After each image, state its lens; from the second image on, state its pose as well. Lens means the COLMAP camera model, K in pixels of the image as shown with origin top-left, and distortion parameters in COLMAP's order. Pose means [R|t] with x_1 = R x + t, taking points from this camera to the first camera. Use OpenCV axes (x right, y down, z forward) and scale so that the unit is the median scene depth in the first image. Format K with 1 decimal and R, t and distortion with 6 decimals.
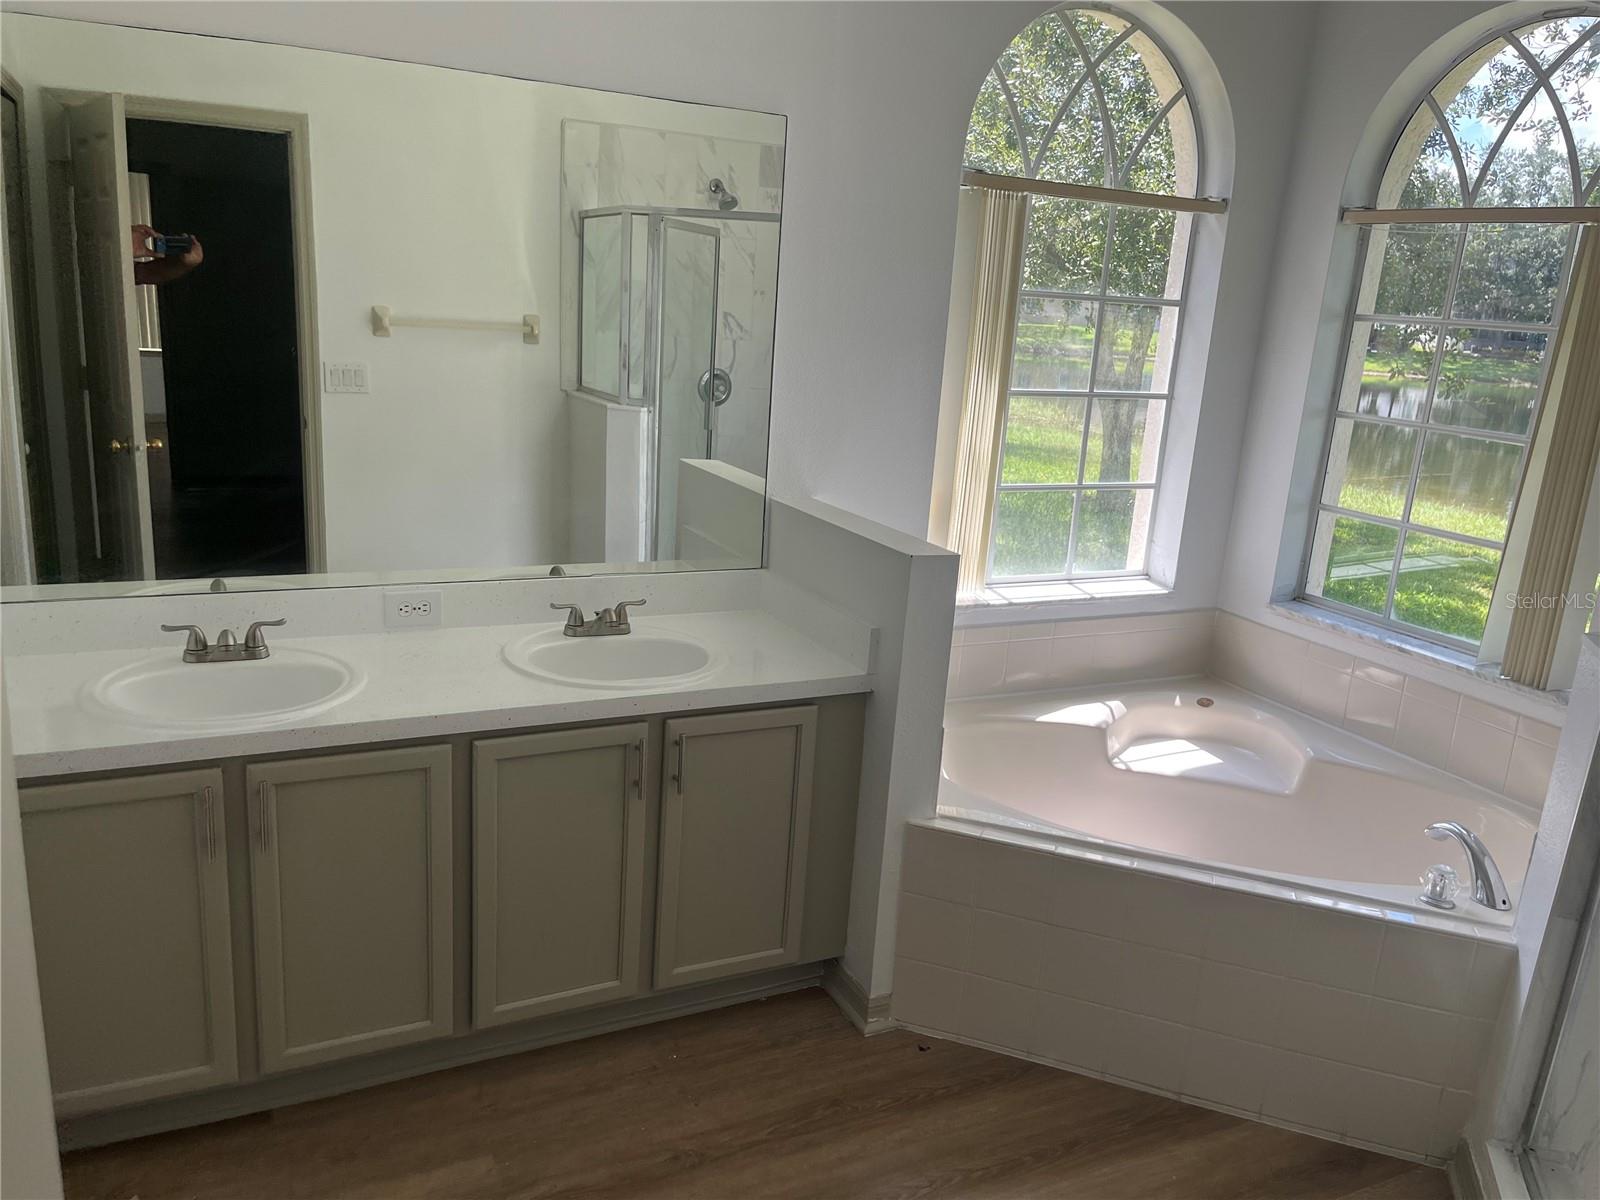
lens RADIAL K [[1222.1, 0, 804.2], [0, 1222.1, 612.1], [0, 0, 1]] dist [0.062938, -0.084324]
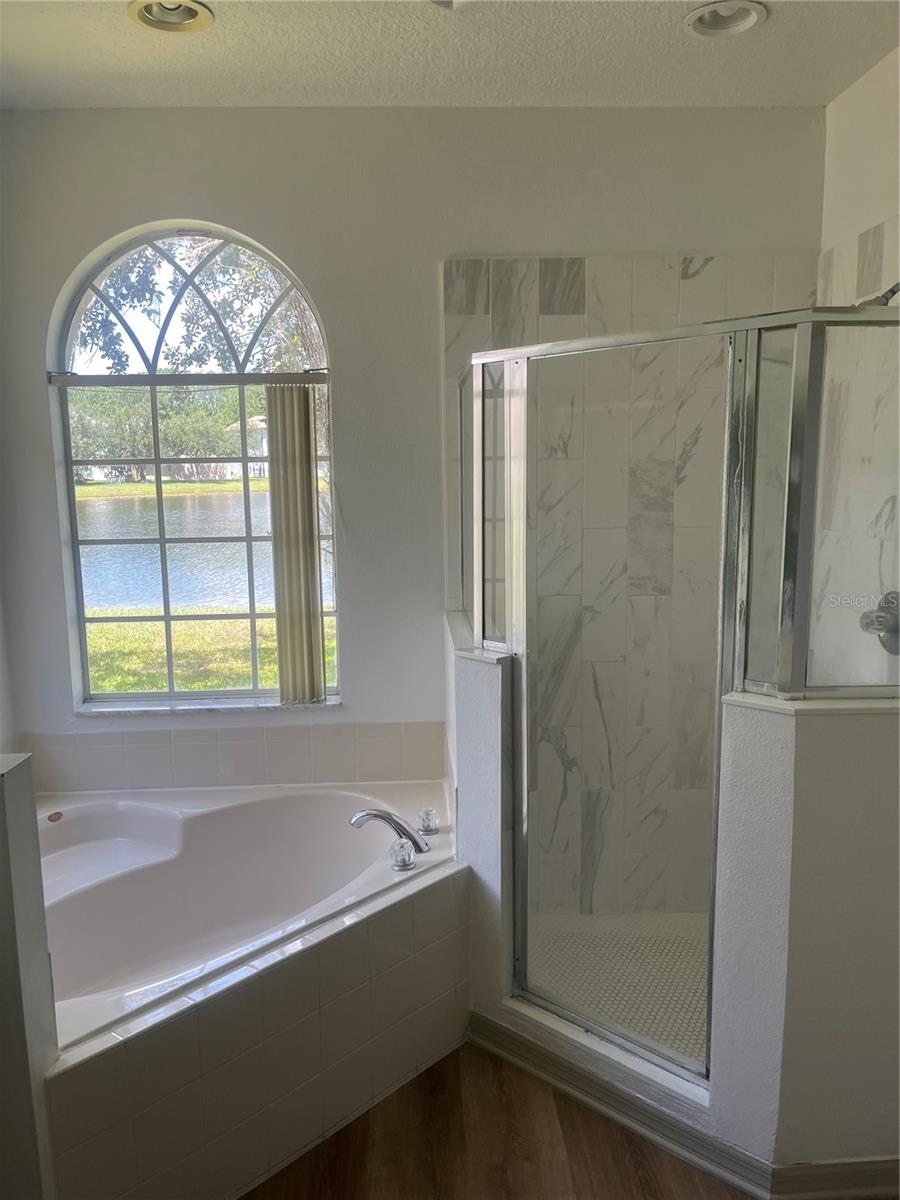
lens RADIAL K [[912.1, 0, 450.3], [0, 912.1, 600.7], [0, 0, 1]] dist [0.005979, 0.000986]
pose [[0.400688, -0.202803, 0.893488, -0.314682], [0.274121, 0.957061, 0.094302, -0.130386], [-0.874247, 0.207138, 0.439075, 0.455595]]
